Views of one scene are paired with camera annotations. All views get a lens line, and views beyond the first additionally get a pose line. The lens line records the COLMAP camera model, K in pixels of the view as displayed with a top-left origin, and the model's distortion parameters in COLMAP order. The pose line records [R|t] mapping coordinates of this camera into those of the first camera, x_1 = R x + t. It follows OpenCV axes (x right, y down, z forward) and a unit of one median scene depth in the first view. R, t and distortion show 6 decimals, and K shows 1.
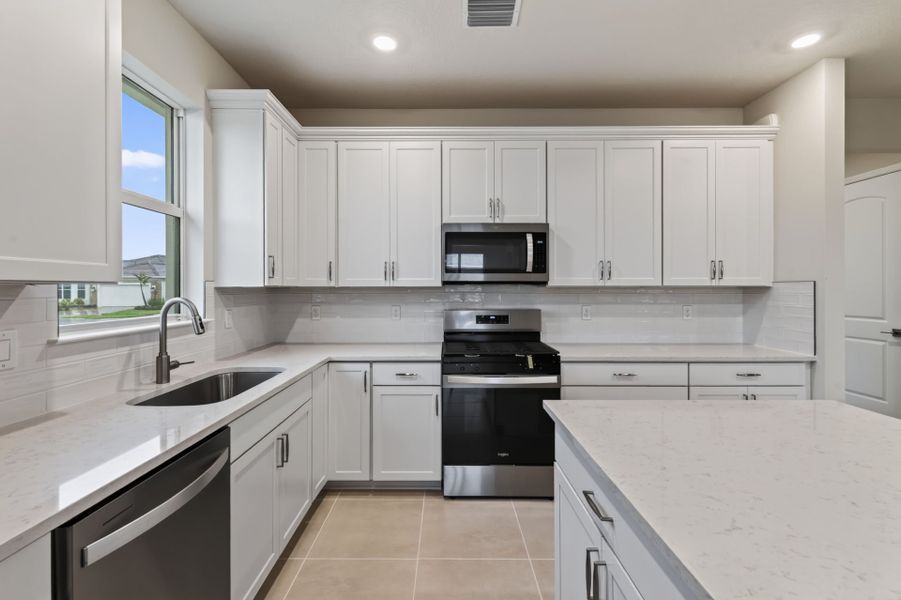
lens RADIAL K [[399.8, 0, 448.1], [0, 399.8, 289.4], [0, 0, 1]] dist [0.022731, 0.000040]
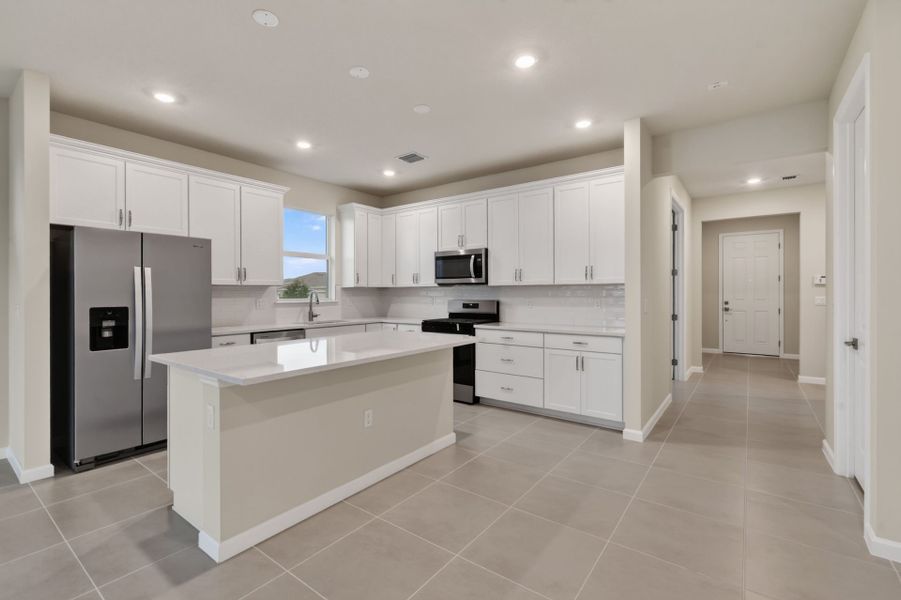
lens RADIAL K [[399.8, 0, 448.1], [0, 399.8, 289.4], [0, 0, 1]] dist [0.022731, 0.000040]
pose [[0.800488, -0.005472, -0.599324, 1.121781], [0.005765, 0.999982, -0.001431, 0.009664], [0.599322, -0.002310, 0.800505, -0.432357]]
